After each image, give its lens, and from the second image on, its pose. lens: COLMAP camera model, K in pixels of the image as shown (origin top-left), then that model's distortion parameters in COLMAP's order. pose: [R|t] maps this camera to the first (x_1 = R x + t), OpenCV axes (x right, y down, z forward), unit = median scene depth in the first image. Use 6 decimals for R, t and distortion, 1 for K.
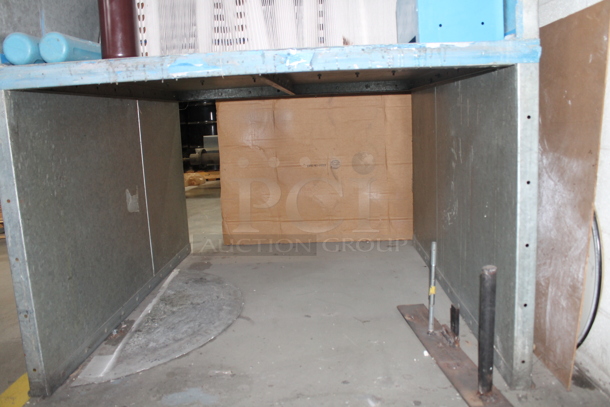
lens RADIAL K [[520.6, 0, 305.0], [0, 520.6, 203.5], [0, 0, 1]] dist [-0.163731, 0.137419]
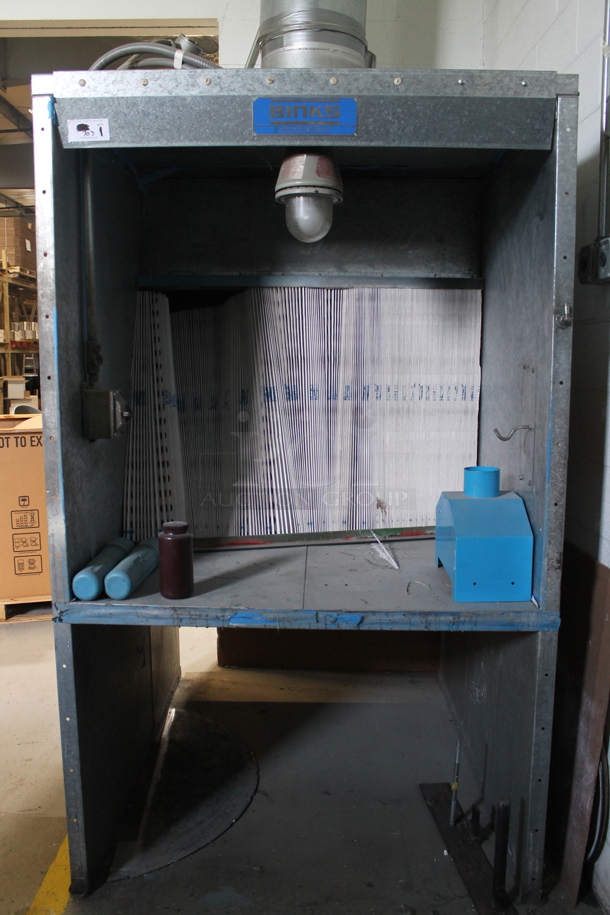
lens RADIAL K [[780.9, 0, 299.7], [0, 780.9, 457.3], [0, 0, 1]] dist [-0.163731, 0.137419]
pose [[0.998553, 0.048627, 0.022946, -0.157775], [-0.047795, 0.998225, -0.035518, -0.518422], [-0.024632, 0.034370, 0.999106, -0.645671]]
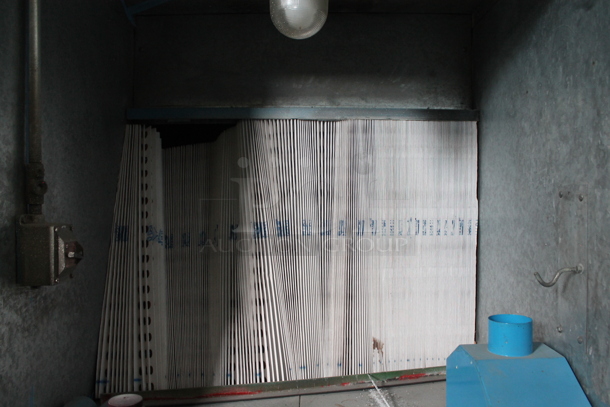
lens RADIAL K [[520.6, 0, 305.0], [0, 520.6, 203.5], [0, 0, 1]] dist [-0.163731, 0.137419]
pose [[0.998348, 0.048426, 0.030923, -0.127577], [-0.042729, 0.985554, -0.163885, -0.612610], [-0.038412, 0.162293, 0.985995, 0.124799]]
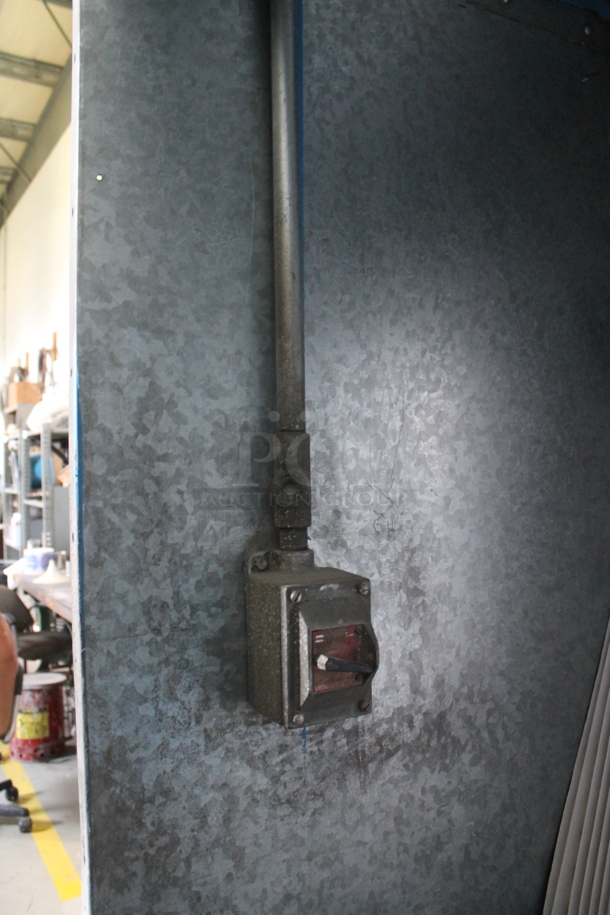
lens RADIAL K [[780.9, 0, 299.7], [0, 780.9, 457.3], [0, 0, 1]] dist [-0.163731, 0.137419]
pose [[0.525674, 0.028916, -0.850194, -0.067451], [-0.155683, 0.985813, -0.062729, -0.750255], [0.836319, 0.165336, 0.522718, 0.692967]]
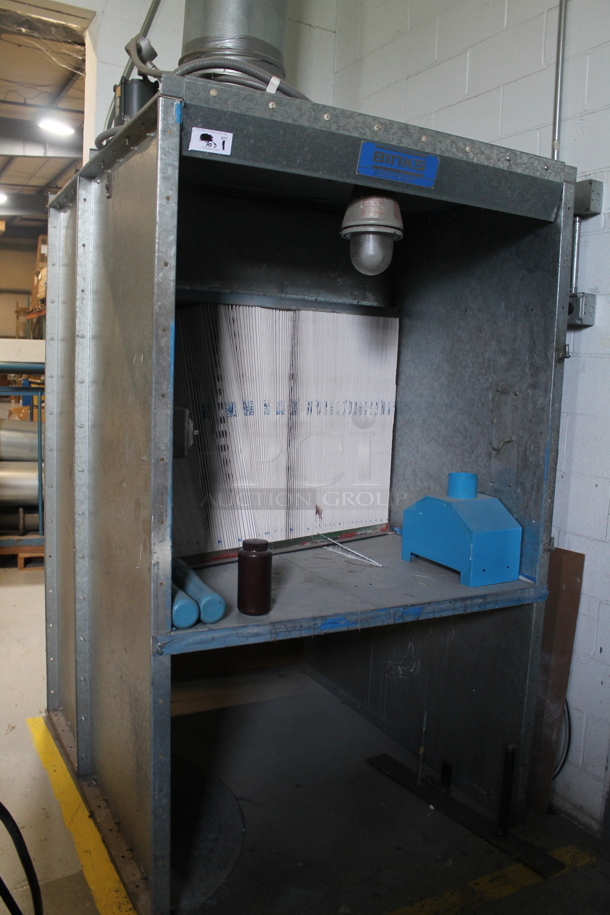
lens RADIAL K [[780.9, 0, 299.7], [0, 780.9, 457.3], [0, 0, 1]] dist [-0.163731, 0.137419]
pose [[0.861395, 0.021617, 0.507476, -1.119271], [0.004873, 0.998696, -0.050813, -0.517323], [-0.507913, 0.046243, 0.860166, -0.485465]]
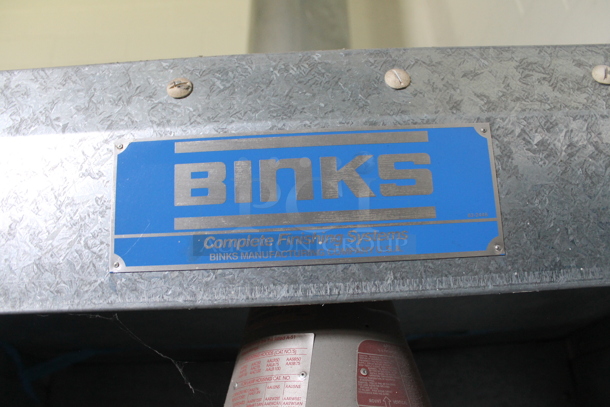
lens RADIAL K [[520.6, 0, 305.0], [0, 520.6, 203.5], [0, 0, 1]] dist [-0.163731, 0.137419]
pose [[0.999693, 0.013093, 0.021021, -0.151306], [0.001829, 0.807459, -0.589920, -1.047366], [-0.024698, 0.589778, 0.807188, 0.540687]]
